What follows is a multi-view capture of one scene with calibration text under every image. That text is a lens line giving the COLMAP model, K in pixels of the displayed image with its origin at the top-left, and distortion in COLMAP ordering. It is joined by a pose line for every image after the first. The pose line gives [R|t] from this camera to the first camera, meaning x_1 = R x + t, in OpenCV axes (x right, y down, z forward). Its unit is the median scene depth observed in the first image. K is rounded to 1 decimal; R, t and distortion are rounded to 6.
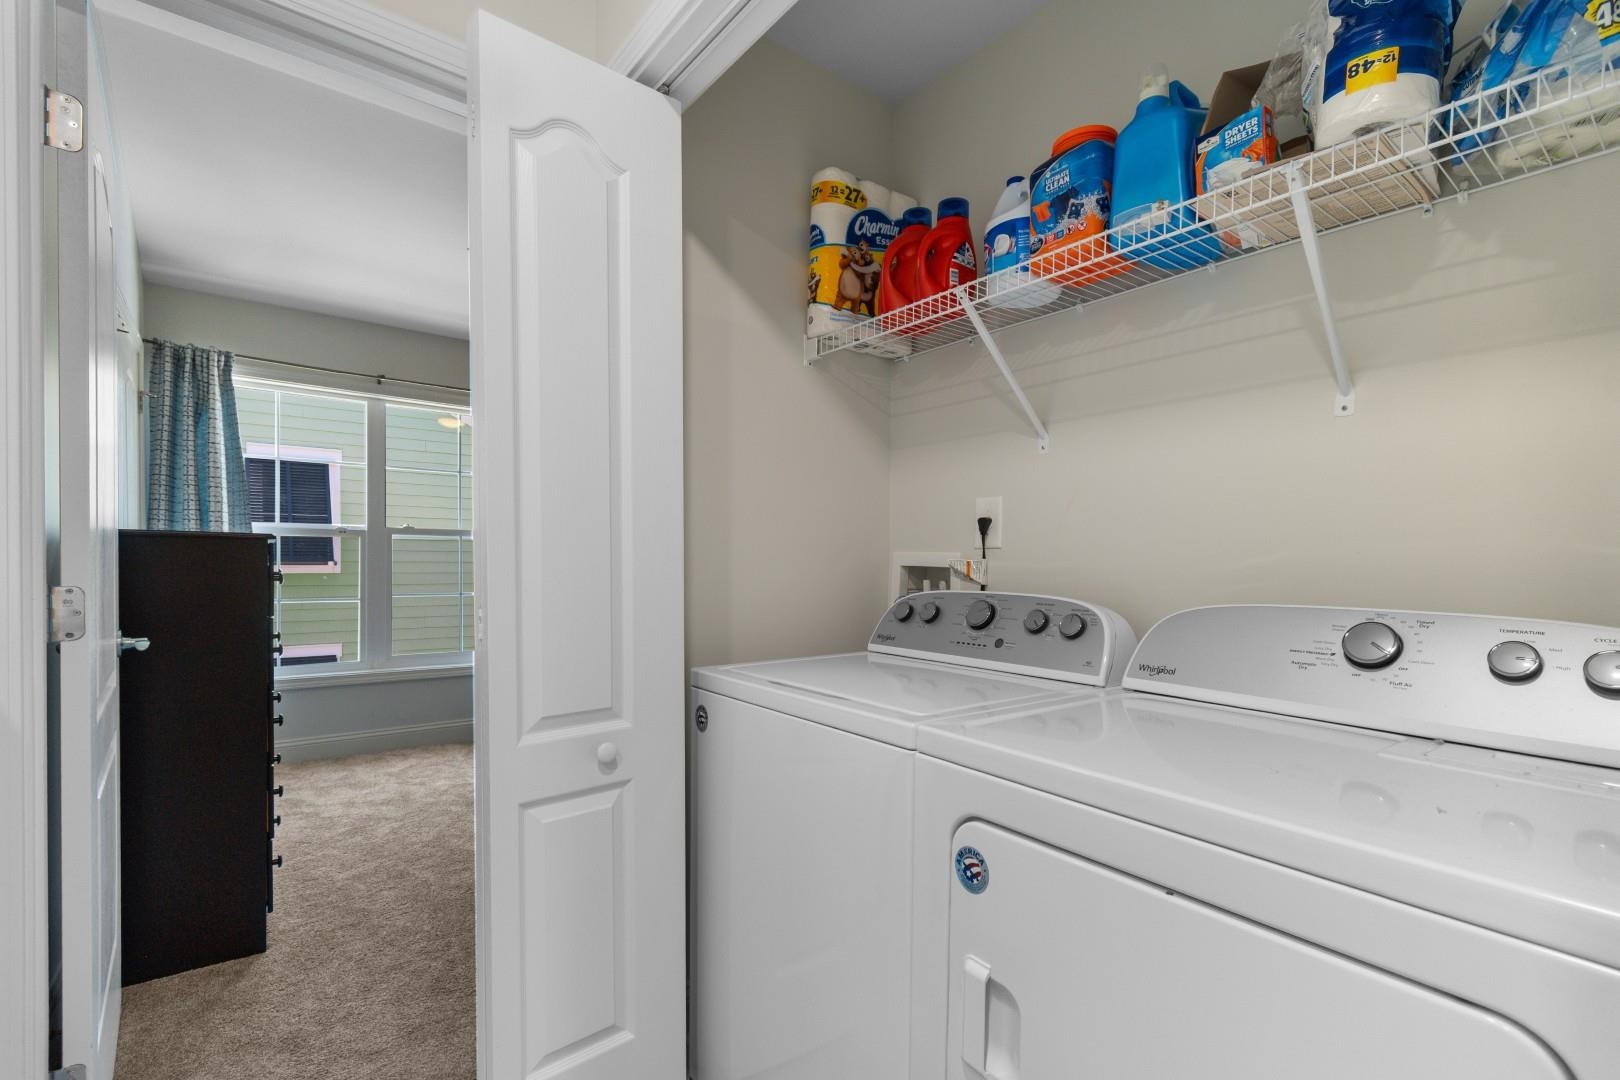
lens RADIAL K [[722.3, 0, 808.1], [0, 722.3, 552.3], [0, 0, 1]] dist [0.003761, -0.001172]
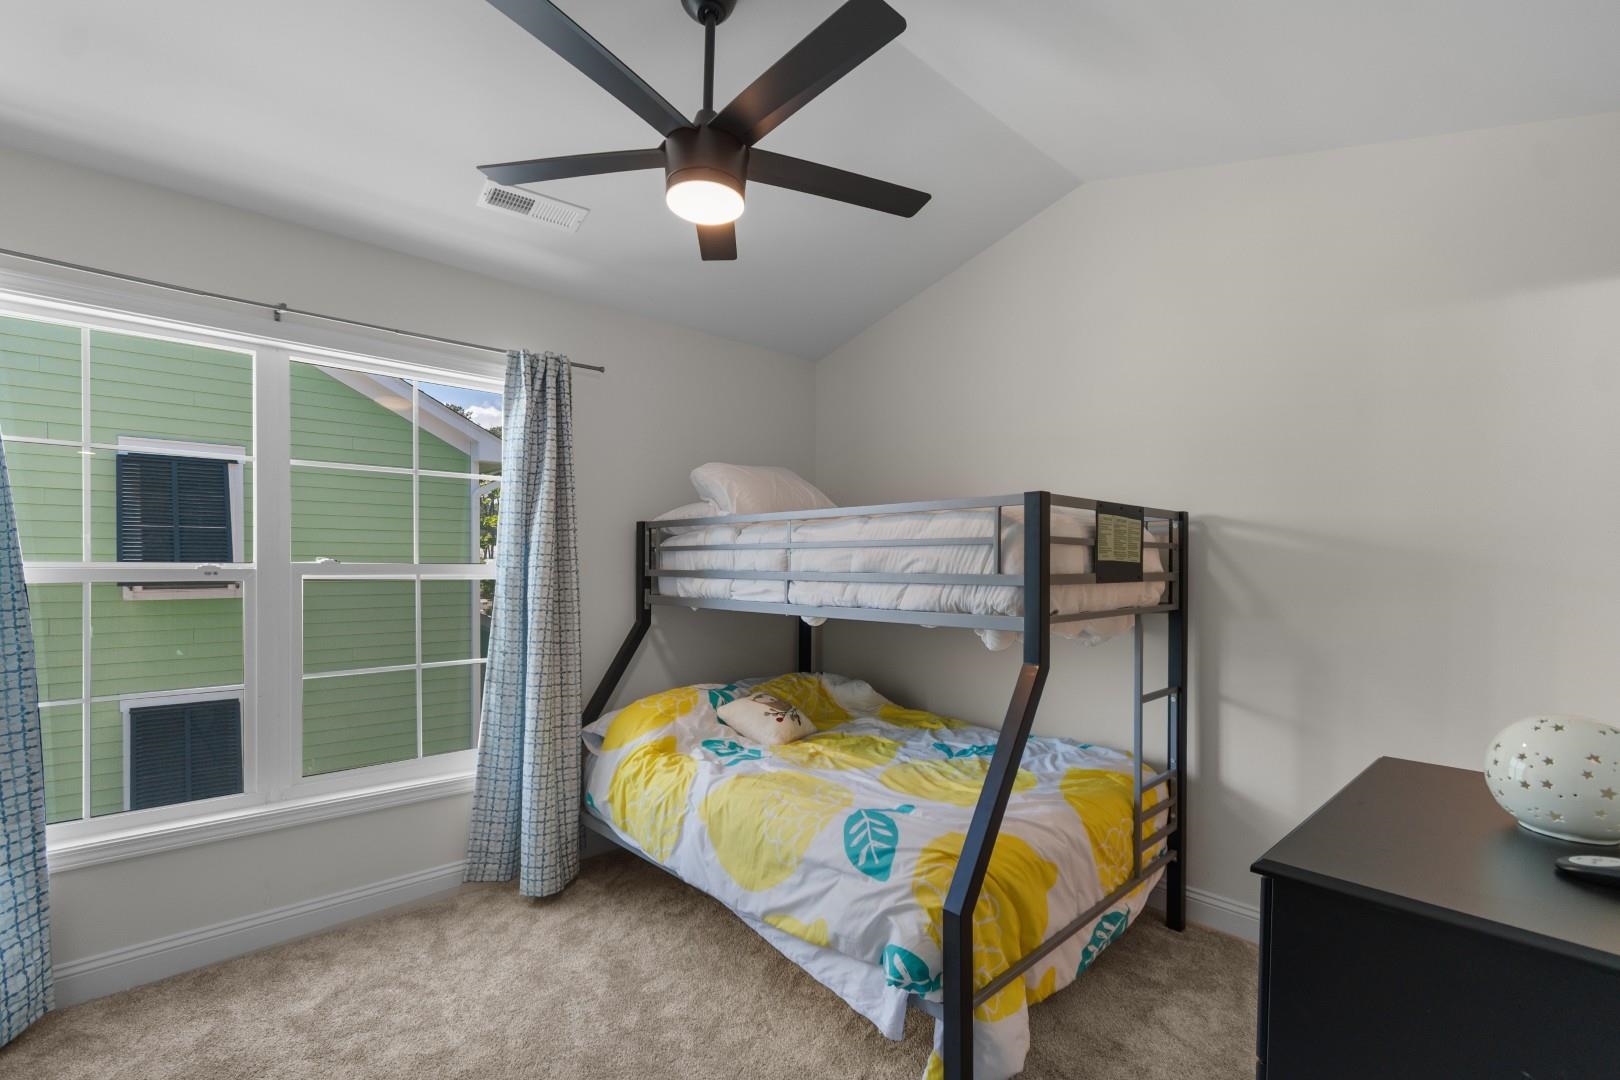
lens RADIAL K [[722.3, 0, 807.3], [0, 722.3, 555.5], [0, 0, 1]] dist [0.003761, -0.001172]
pose [[0.997270, -0.003502, 0.073753, -0.214986], [0.003511, 0.999994, 0.000011, -0.041716], [-0.073753, 0.000248, 0.997277, 0.394915]]
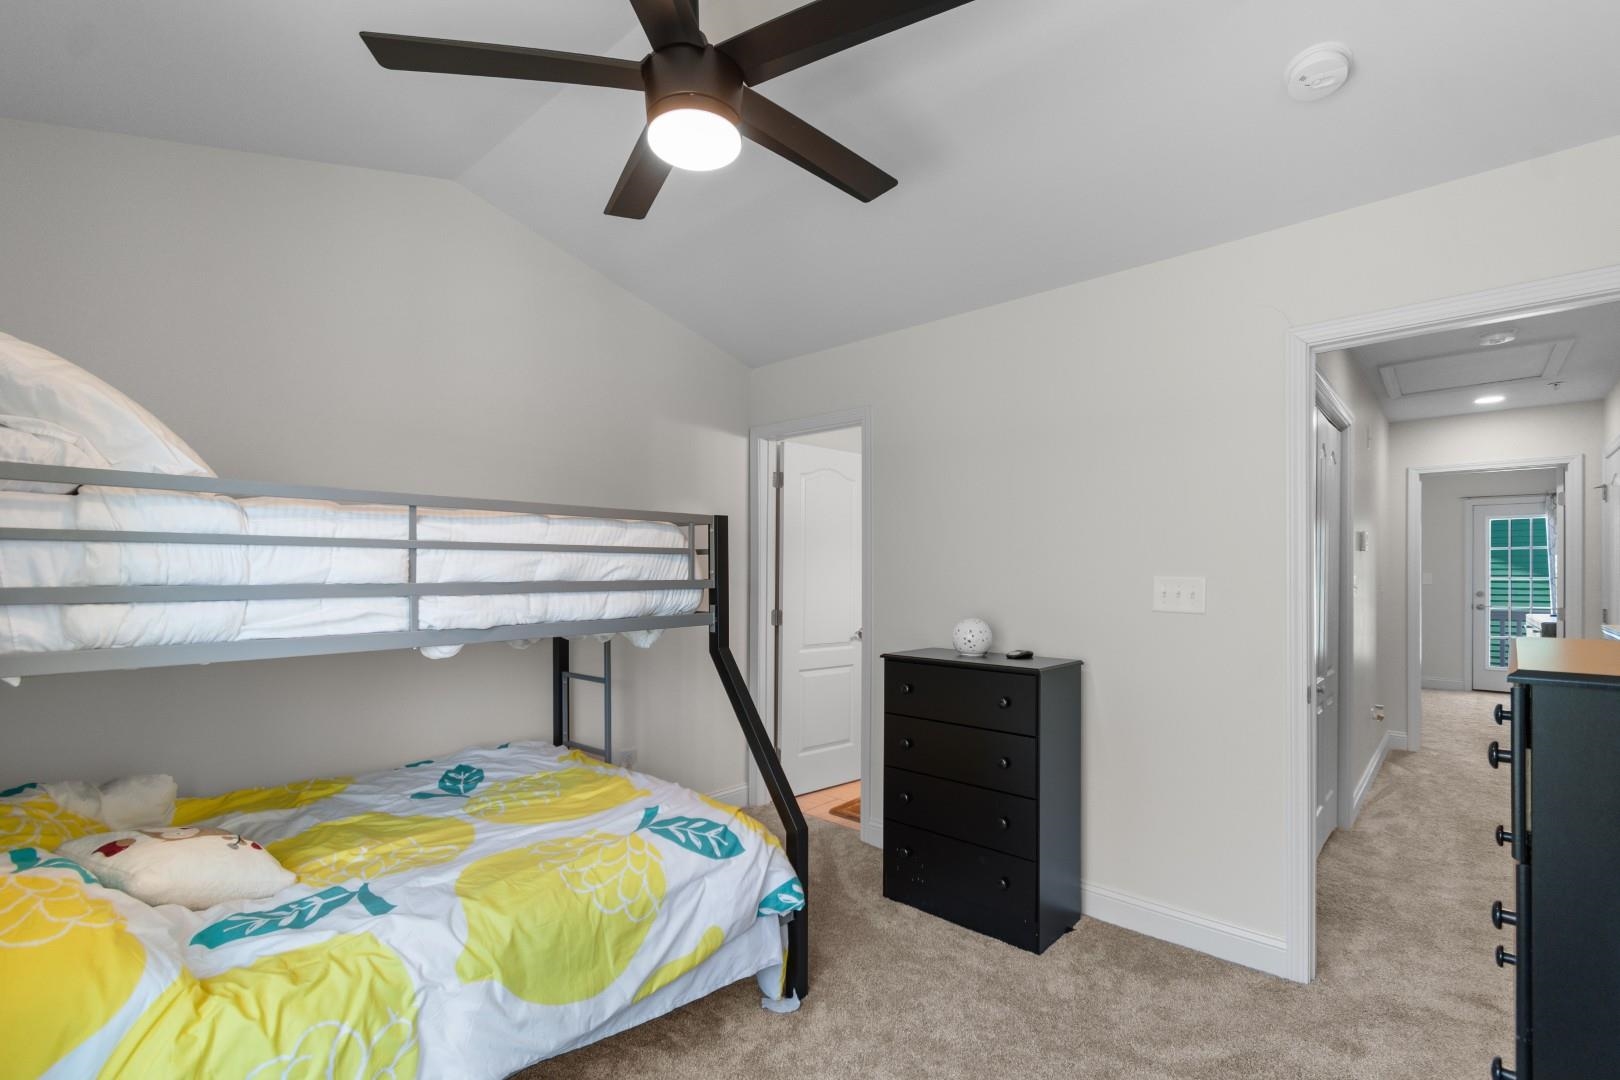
lens RADIAL K [[722.3, 0, 804.0], [0, 722.3, 552.4], [0, 0, 1]] dist [0.003761, -0.001172]
pose [[-0.155153, 0.015951, 0.987762, -0.843343], [-0.013435, 0.999743, -0.018255, -0.040595], [-0.987799, -0.016103, -0.154899, 1.099086]]
